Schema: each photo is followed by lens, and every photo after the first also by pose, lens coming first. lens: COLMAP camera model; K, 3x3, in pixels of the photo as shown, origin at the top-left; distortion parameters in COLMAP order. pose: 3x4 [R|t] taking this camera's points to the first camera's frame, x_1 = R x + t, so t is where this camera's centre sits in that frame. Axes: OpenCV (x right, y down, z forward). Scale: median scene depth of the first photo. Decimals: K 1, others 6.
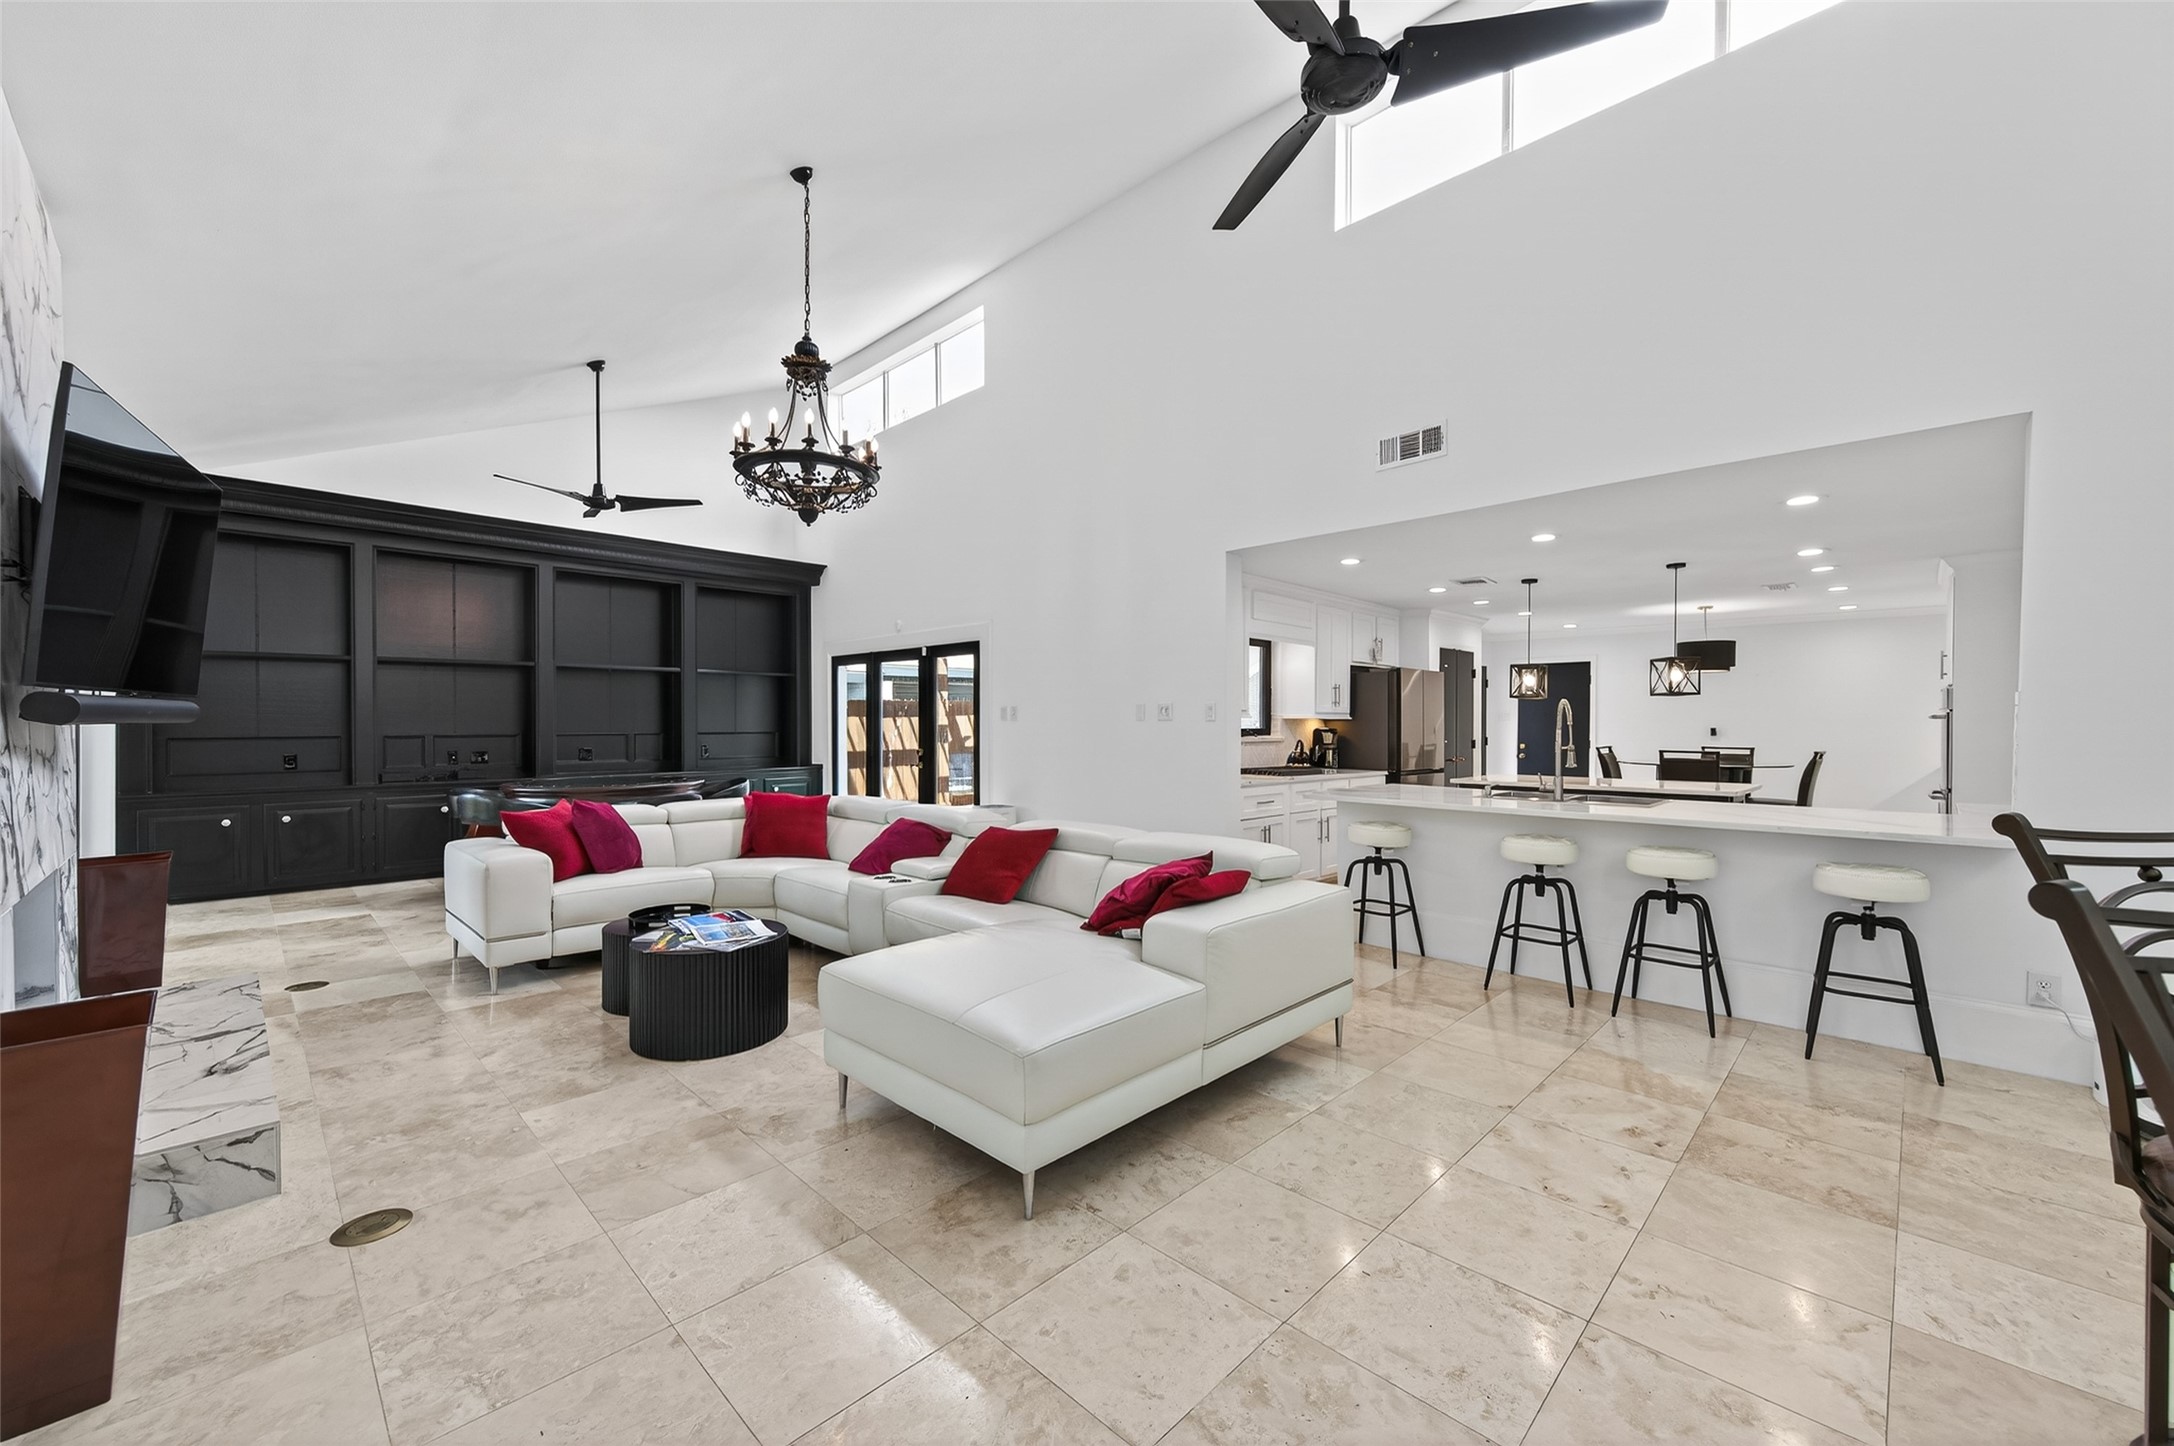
lens RADIAL K [[851.1, 0, 1087.5], [0, 851.1, 726.6], [0, 0, 1]] dist [-0.000787, 0.000118]
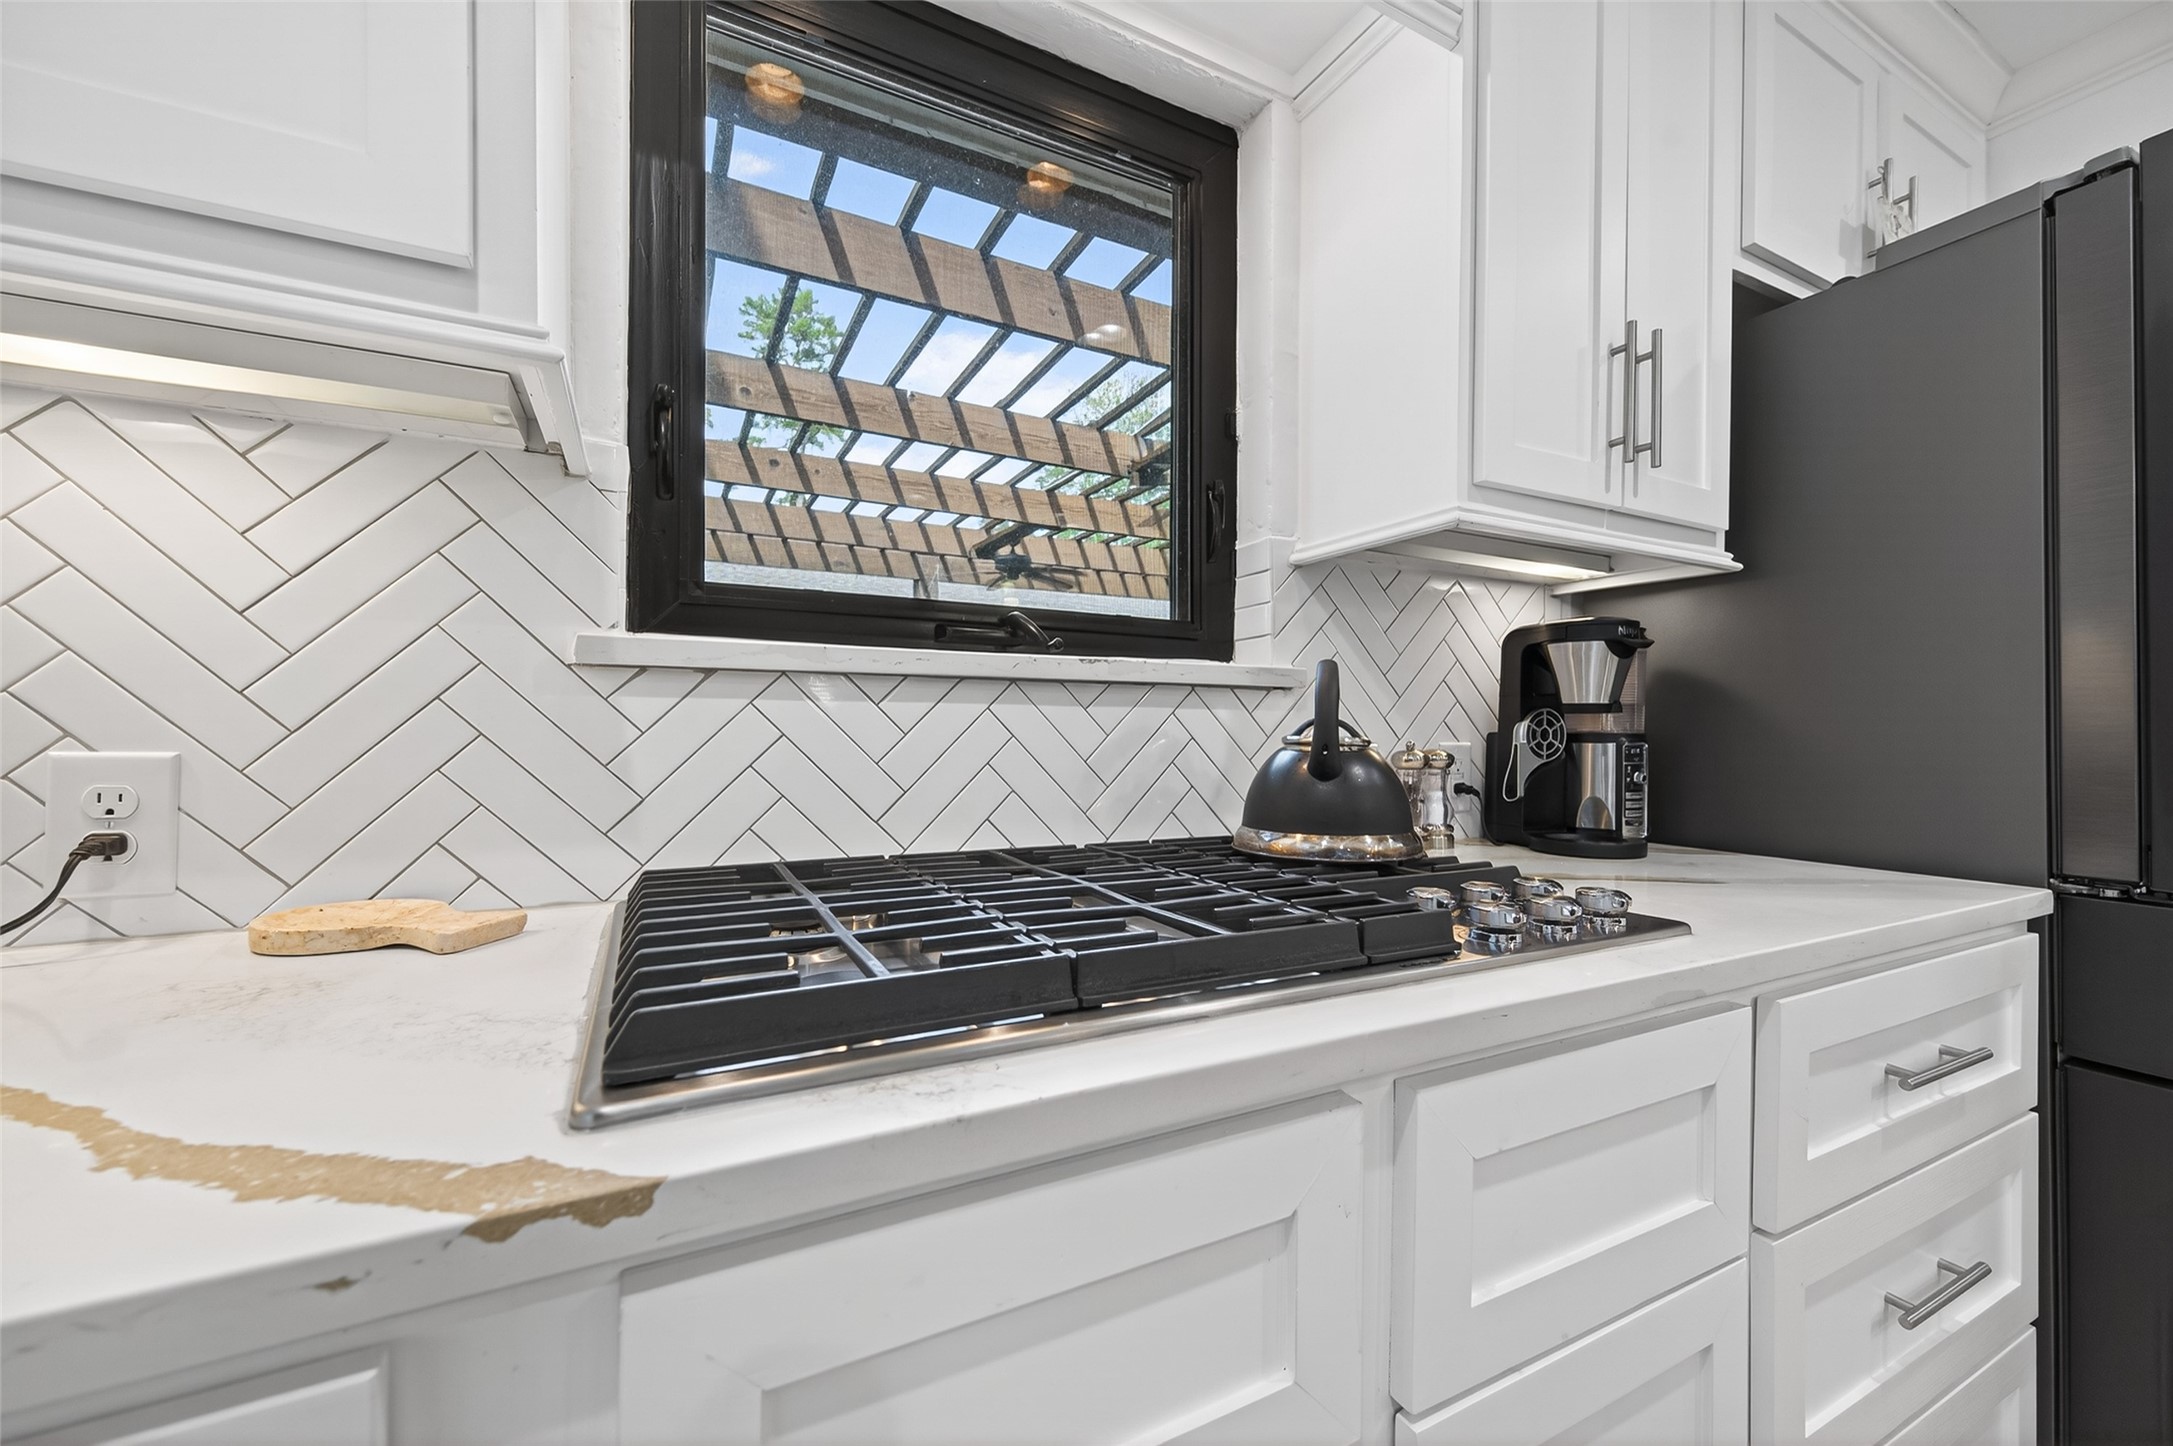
lens RADIAL K [[850.7, 0, 1097.4], [0, 850.7, 734.6], [0, 0, 1]] dist [-0.000787, 0.000118]
pose [[0.953888, 0.000814, -0.300162, 0.238524], [-0.003590, 0.999956, -0.008699, 0.028043], [0.300142, 0.009375, 0.953848, 0.800164]]
